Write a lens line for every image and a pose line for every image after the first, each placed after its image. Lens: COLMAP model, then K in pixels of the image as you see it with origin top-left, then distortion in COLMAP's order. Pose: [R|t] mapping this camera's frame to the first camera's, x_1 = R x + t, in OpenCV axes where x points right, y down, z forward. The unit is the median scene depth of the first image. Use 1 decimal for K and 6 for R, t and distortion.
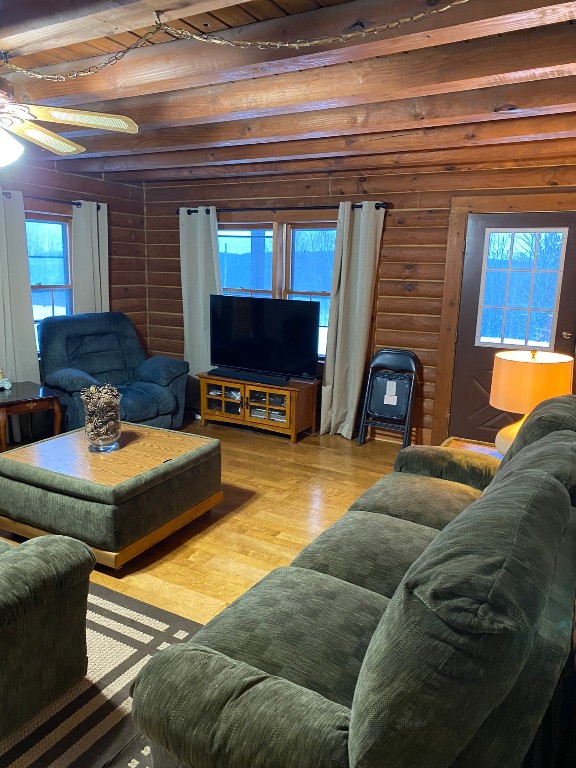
lens RADIAL K [[578.2, 0, 286.9], [0, 578.2, 384.3], [0, 0, 1]] dist [0.040772, -0.045864]
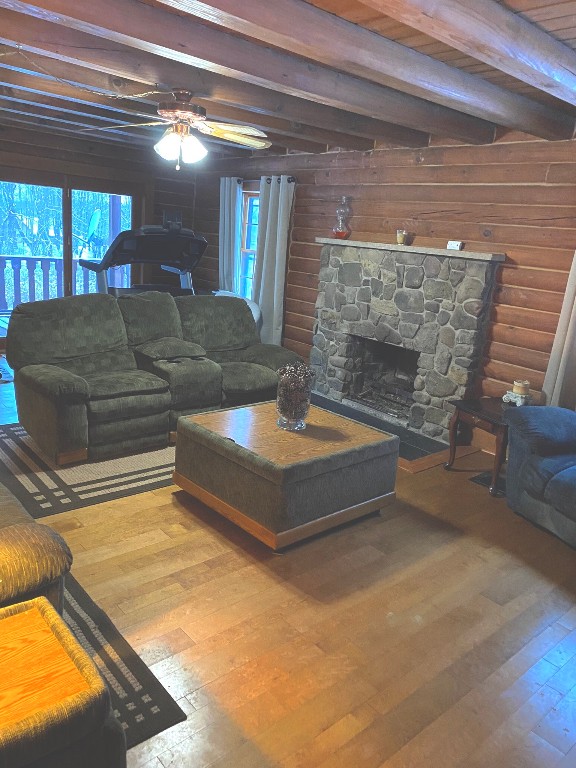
lens RADIAL K [[578.2, 0, 286.3], [0, 578.2, 380.8], [0, 0, 1]] dist [0.040772, -0.045864]
pose [[-0.336251, 0.178949, -0.924615, 0.634113], [-0.280335, 0.918258, 0.279667, -0.252209], [0.899081, 0.353241, -0.258600, 1.317625]]
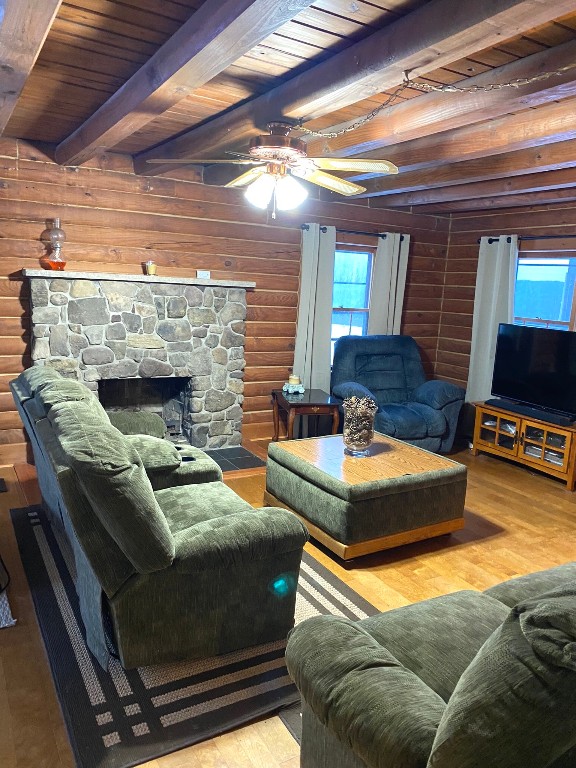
lens RADIAL K [[578.2, 0, 286.7], [0, 578.2, 386.6], [0, 0, 1]] dist [0.040772, -0.045864]
pose [[0.855575, 0.111878, -0.505445, 0.123216], [-0.133597, 0.991013, -0.006786, 0.009525], [0.500143, 0.073332, 0.862832, -0.034925]]
